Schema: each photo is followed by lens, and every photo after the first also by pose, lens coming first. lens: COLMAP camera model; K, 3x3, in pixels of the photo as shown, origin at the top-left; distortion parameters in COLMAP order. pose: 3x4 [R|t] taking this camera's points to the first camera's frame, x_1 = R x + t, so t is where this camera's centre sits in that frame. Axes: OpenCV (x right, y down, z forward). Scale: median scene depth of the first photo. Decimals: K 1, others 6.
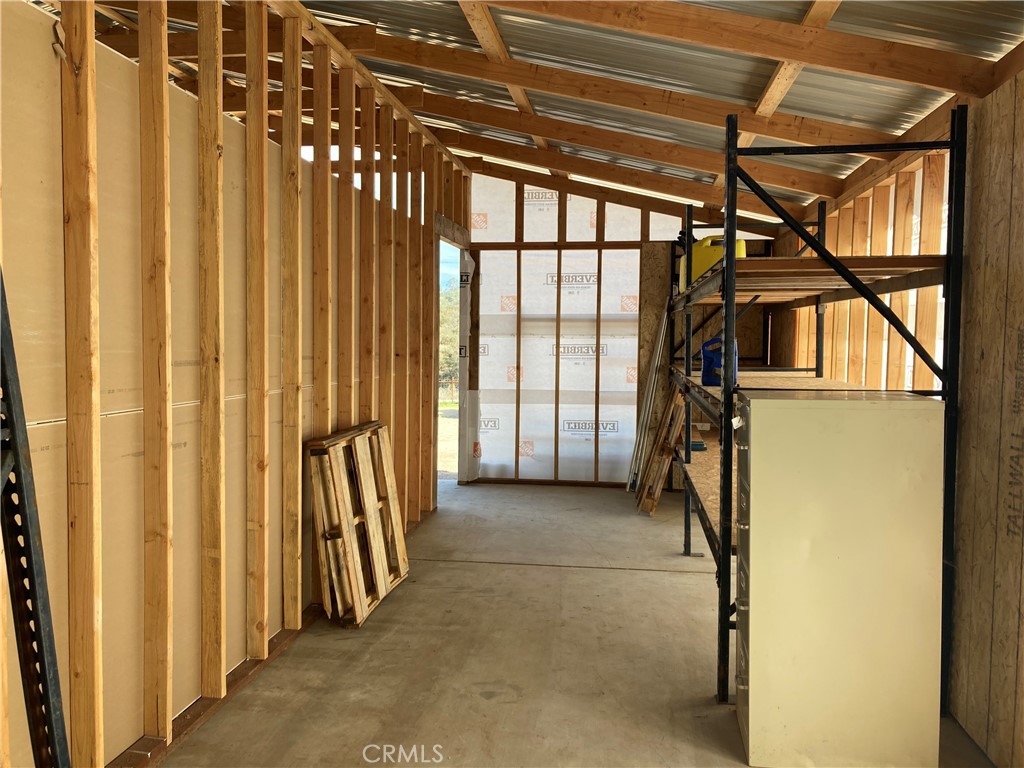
lens RADIAL K [[832.6, 0, 511.1], [0, 832.6, 383.1], [0, 0, 1]] dist [-0.005963, -0.001785]
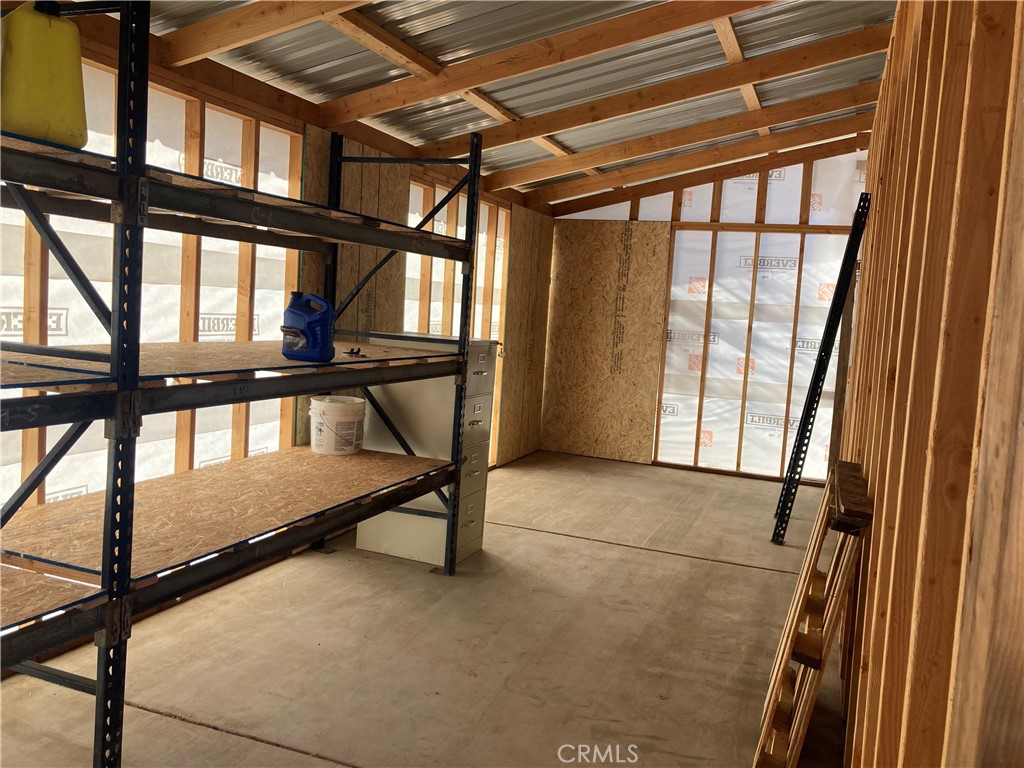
lens RADIAL K [[832.6, 0, 509.2], [0, 832.6, 380.4], [0, 0, 1]] dist [-0.005963, -0.001785]
pose [[-0.971332, -0.087837, 0.220906, -0.089713], [-0.056328, 0.987812, 0.145099, -0.106155], [-0.230959, 0.128496, -0.964441, 1.889822]]
